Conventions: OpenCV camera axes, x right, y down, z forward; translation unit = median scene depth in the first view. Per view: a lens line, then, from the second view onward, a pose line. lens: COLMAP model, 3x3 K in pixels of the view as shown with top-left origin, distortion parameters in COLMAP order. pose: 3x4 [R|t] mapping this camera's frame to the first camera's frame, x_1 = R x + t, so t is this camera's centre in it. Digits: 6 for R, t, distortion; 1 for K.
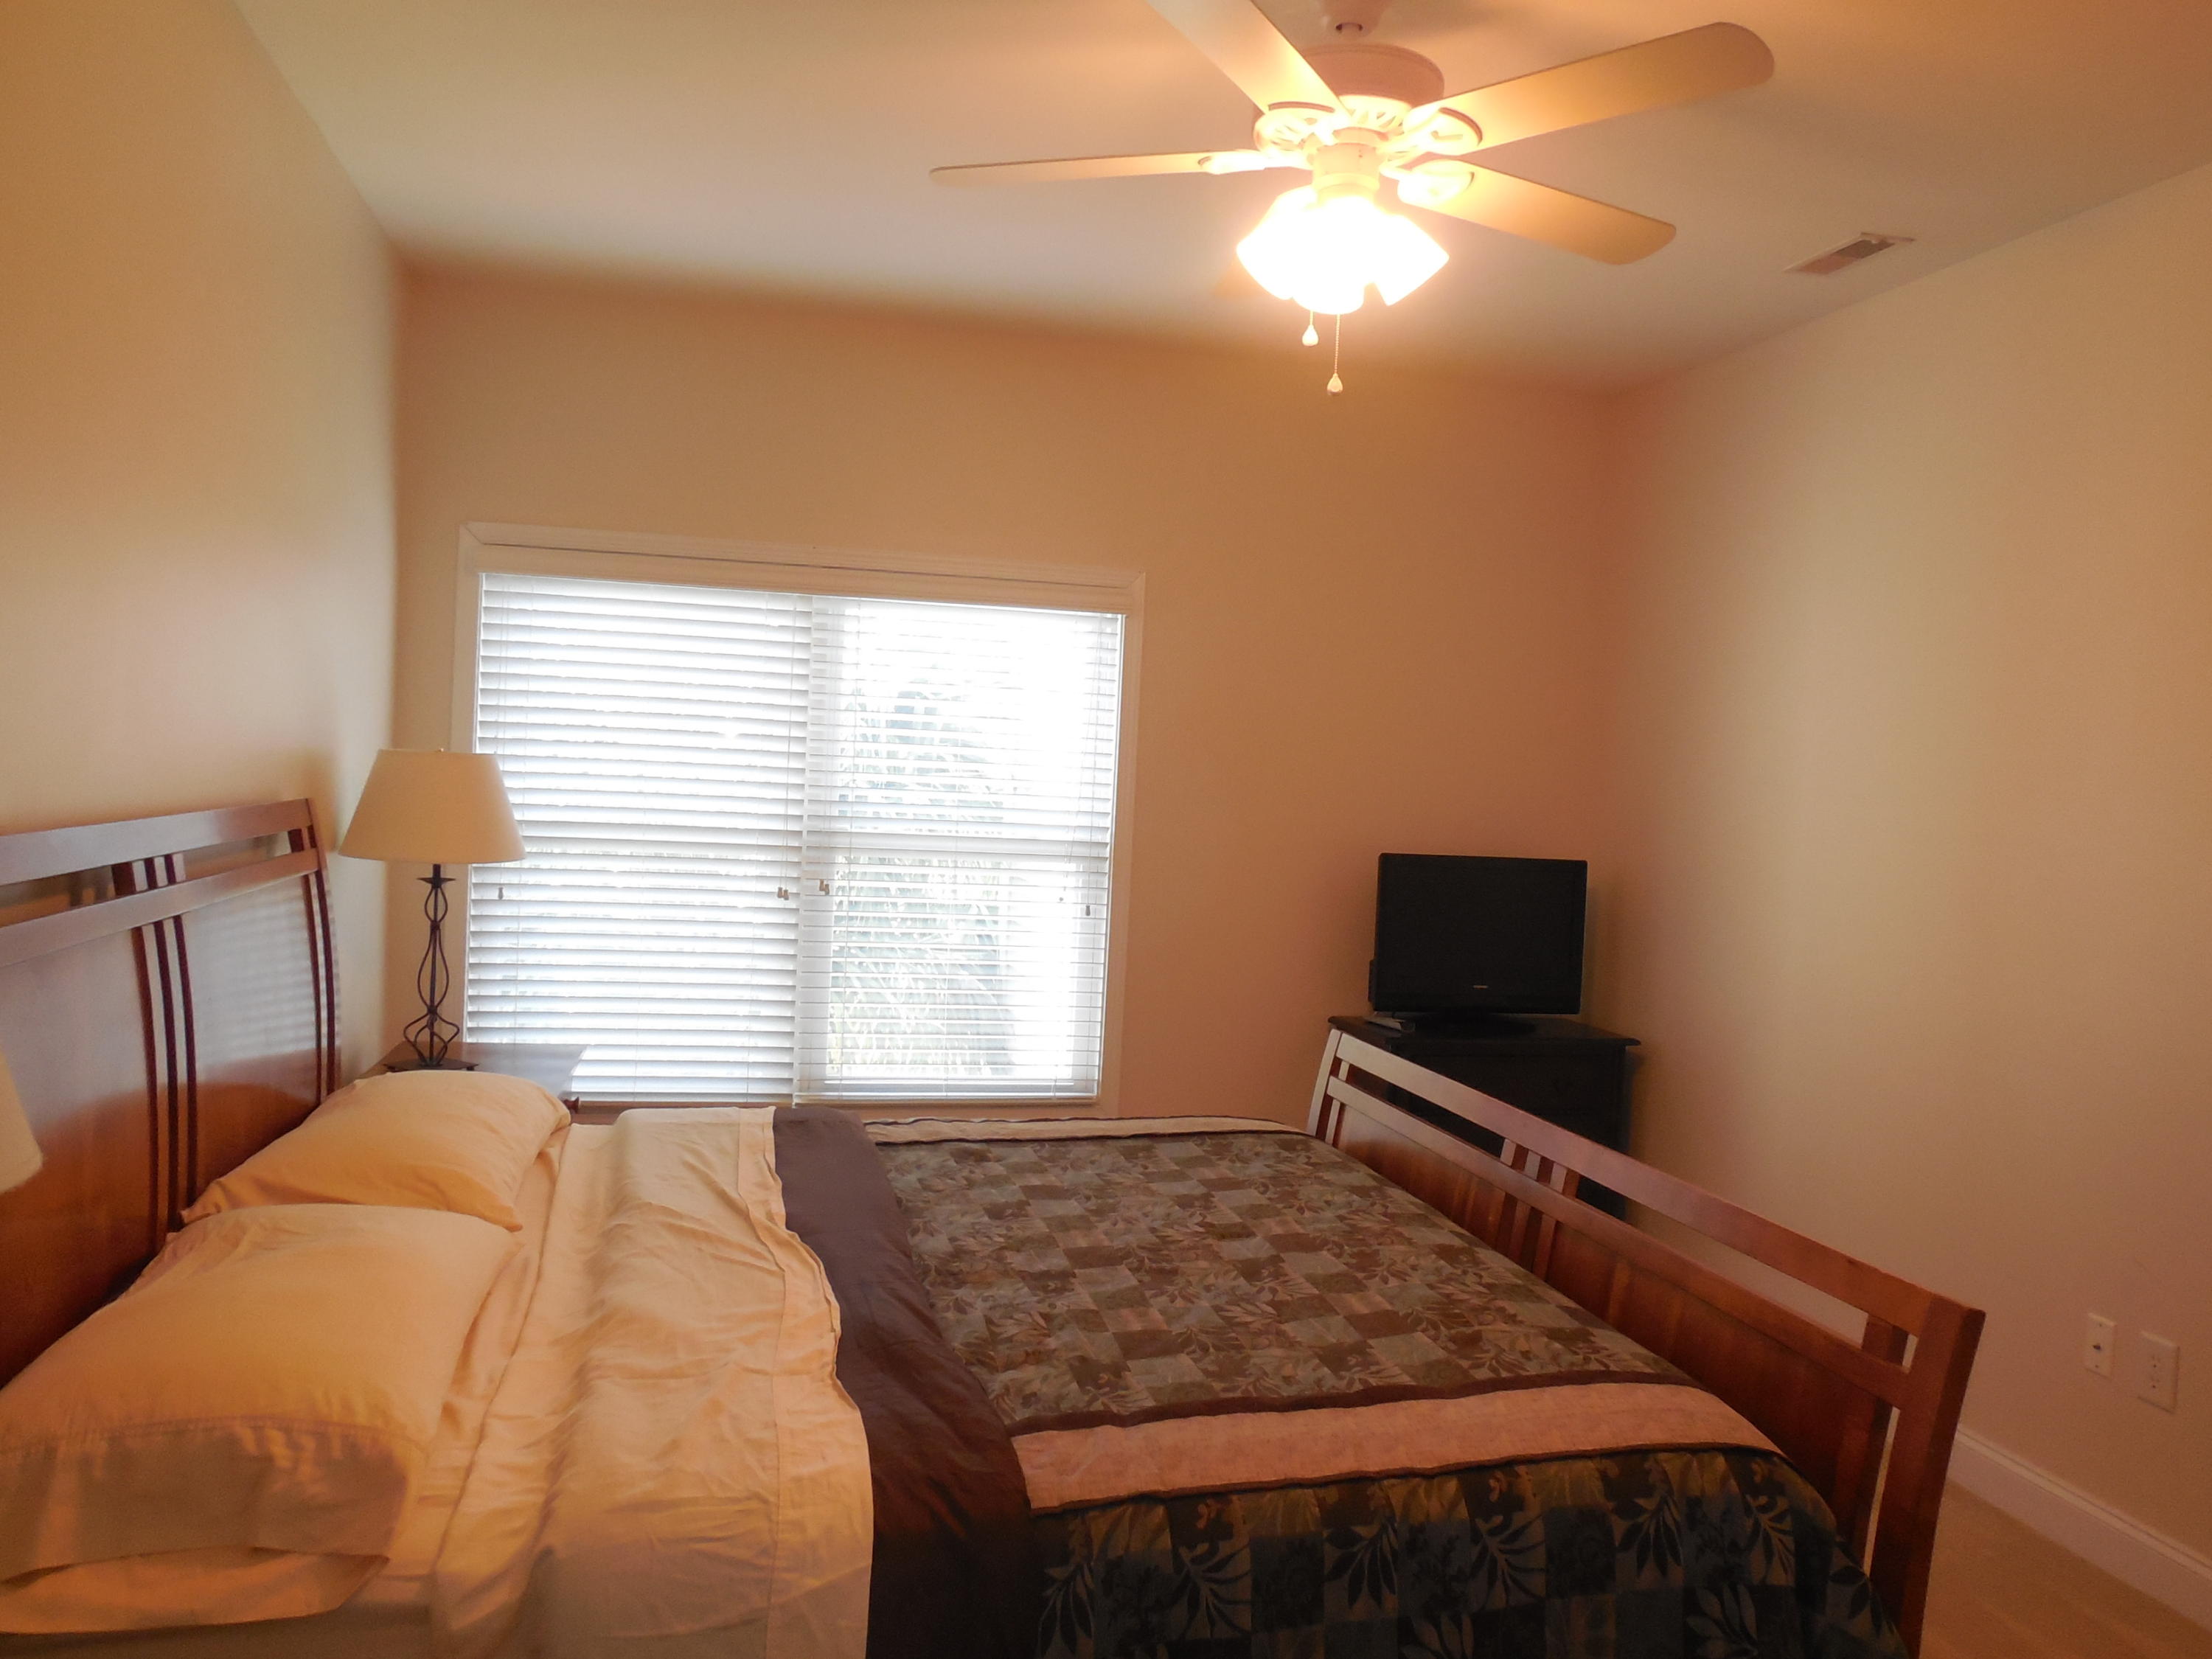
lens RADIAL K [[1652.5, 0, 1106.0], [0, 1652.5, 829.5], [0, 0, 1]] dist [-0.015928, -0.004142]
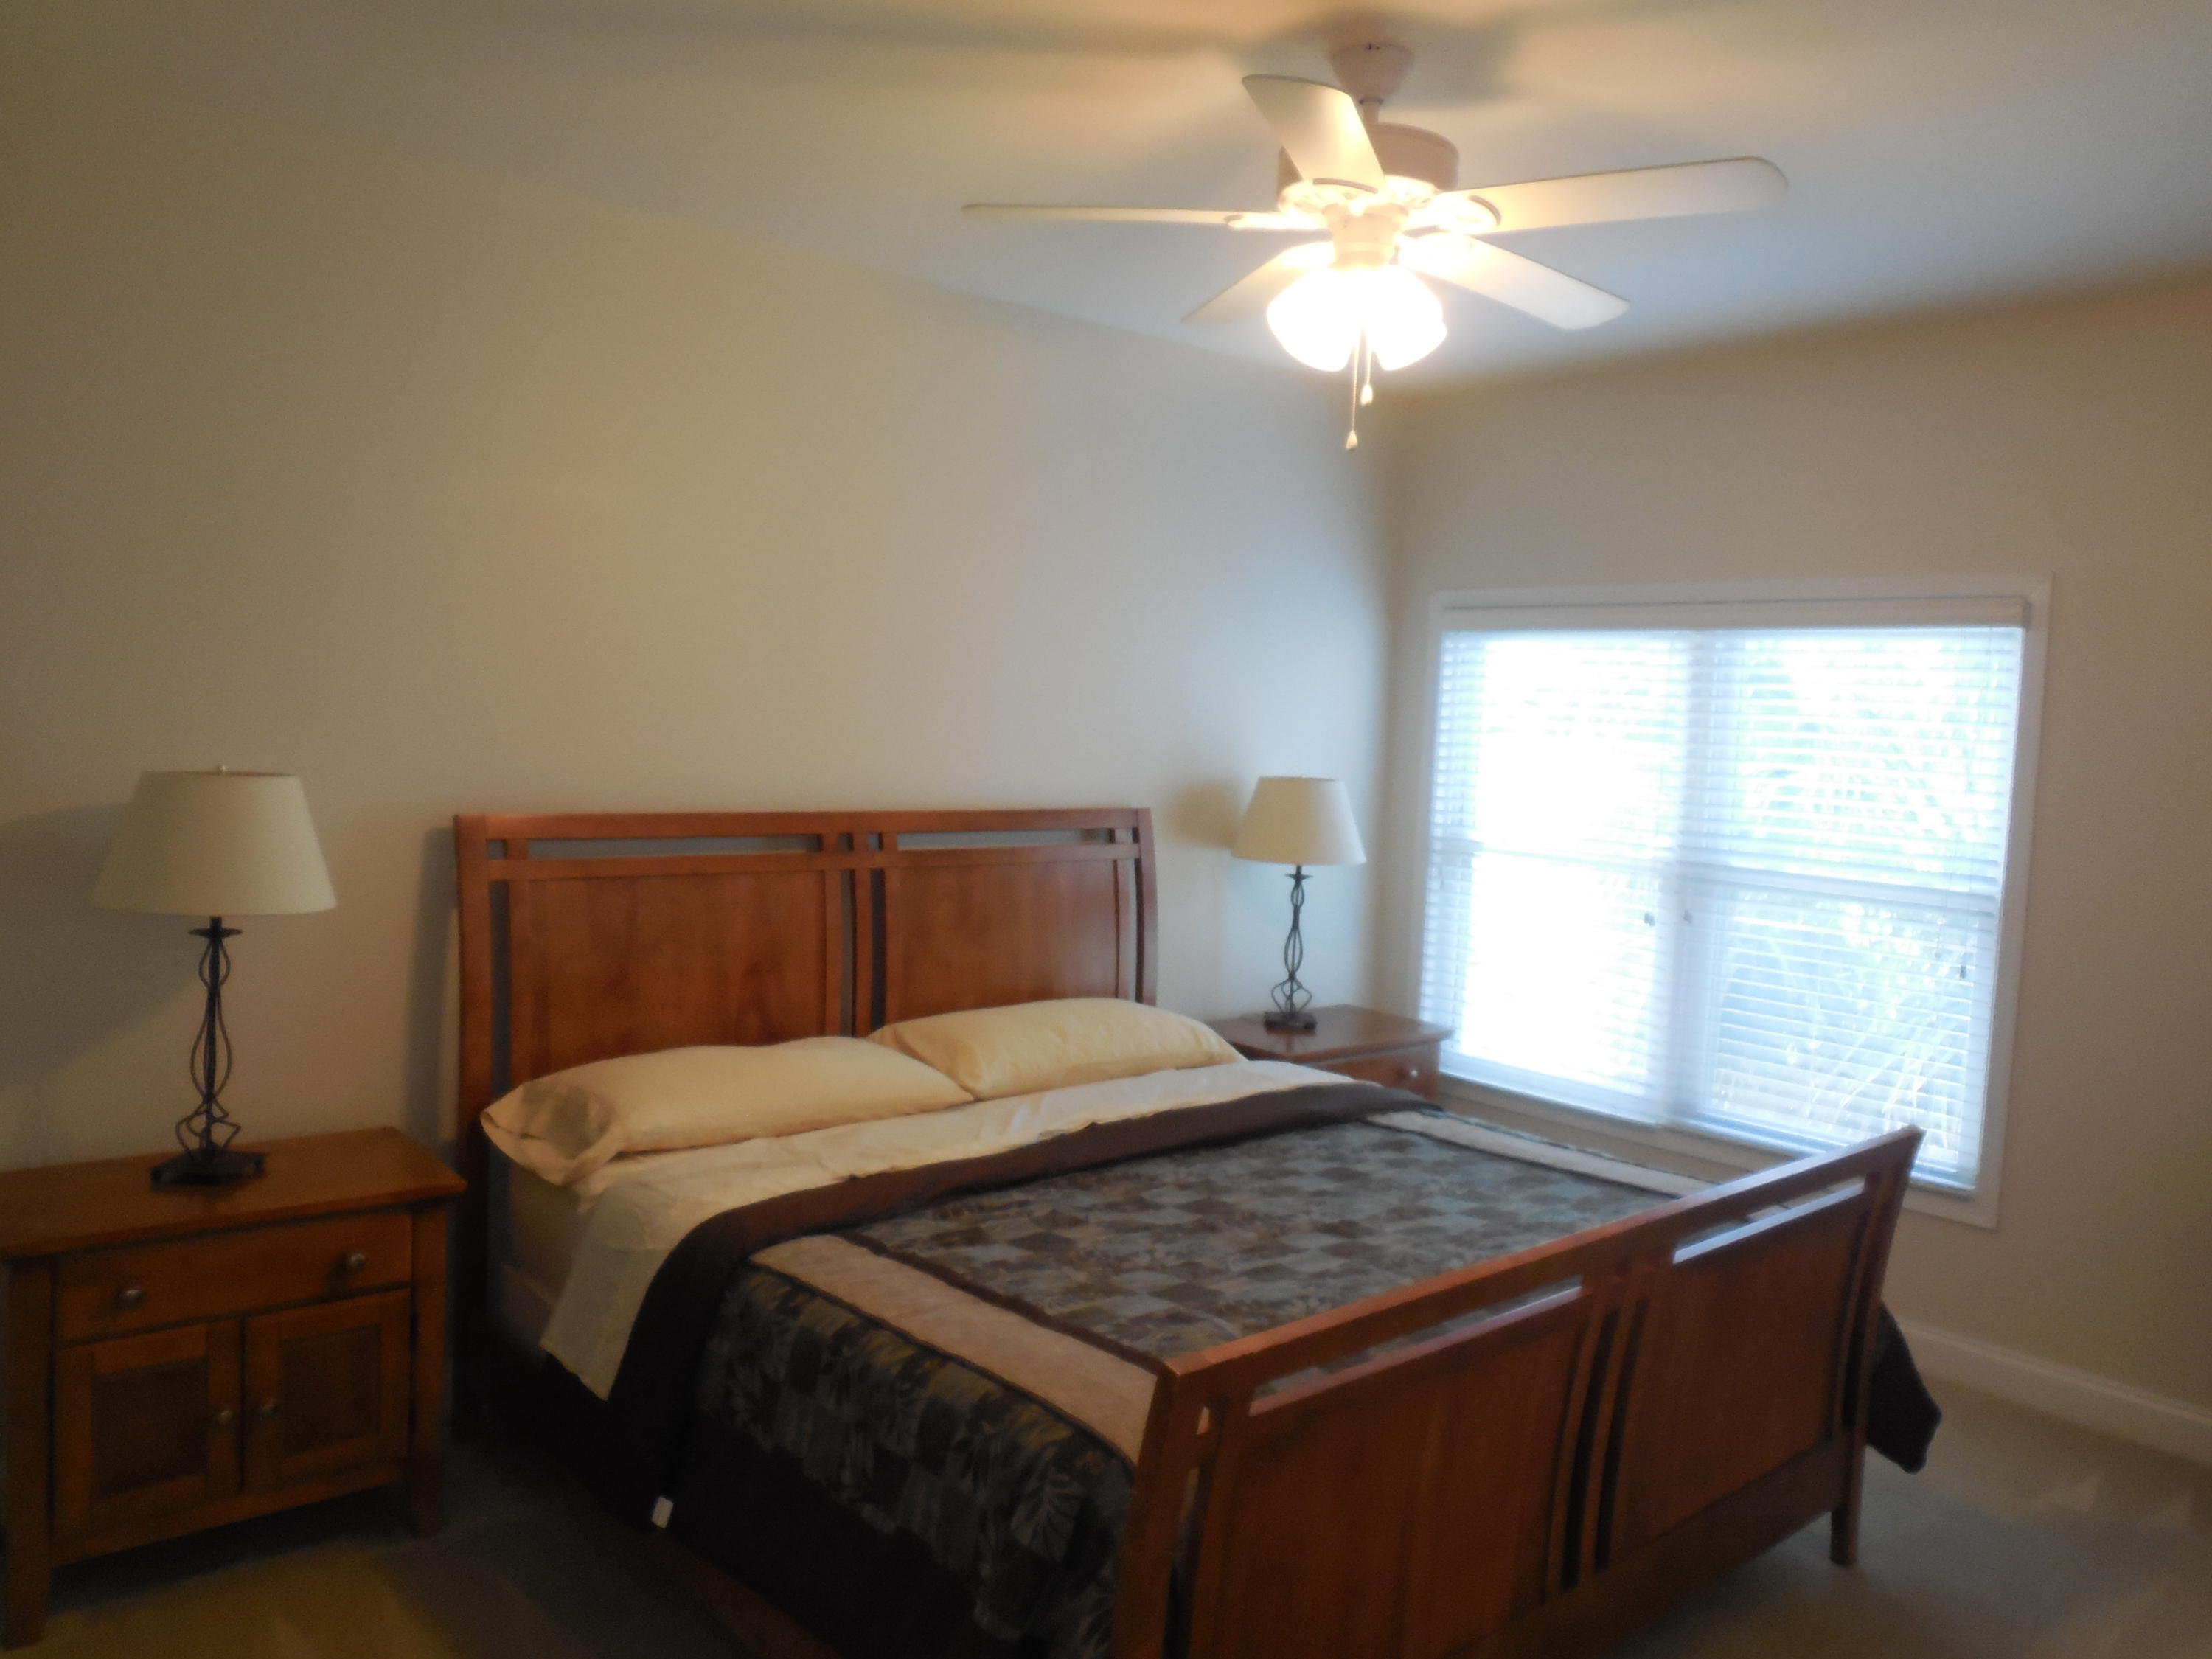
lens RADIAL K [[1659.1, 0, 1106.0], [0, 1659.1, 829.5], [0, 0, 1]] dist [-0.033713, 0.006203]
pose [[0.461177, 0.038892, -0.886456, 1.086300], [-0.054830, 0.998379, 0.015278, -0.028938], [0.885613, 0.041559, 0.462561, 0.402549]]
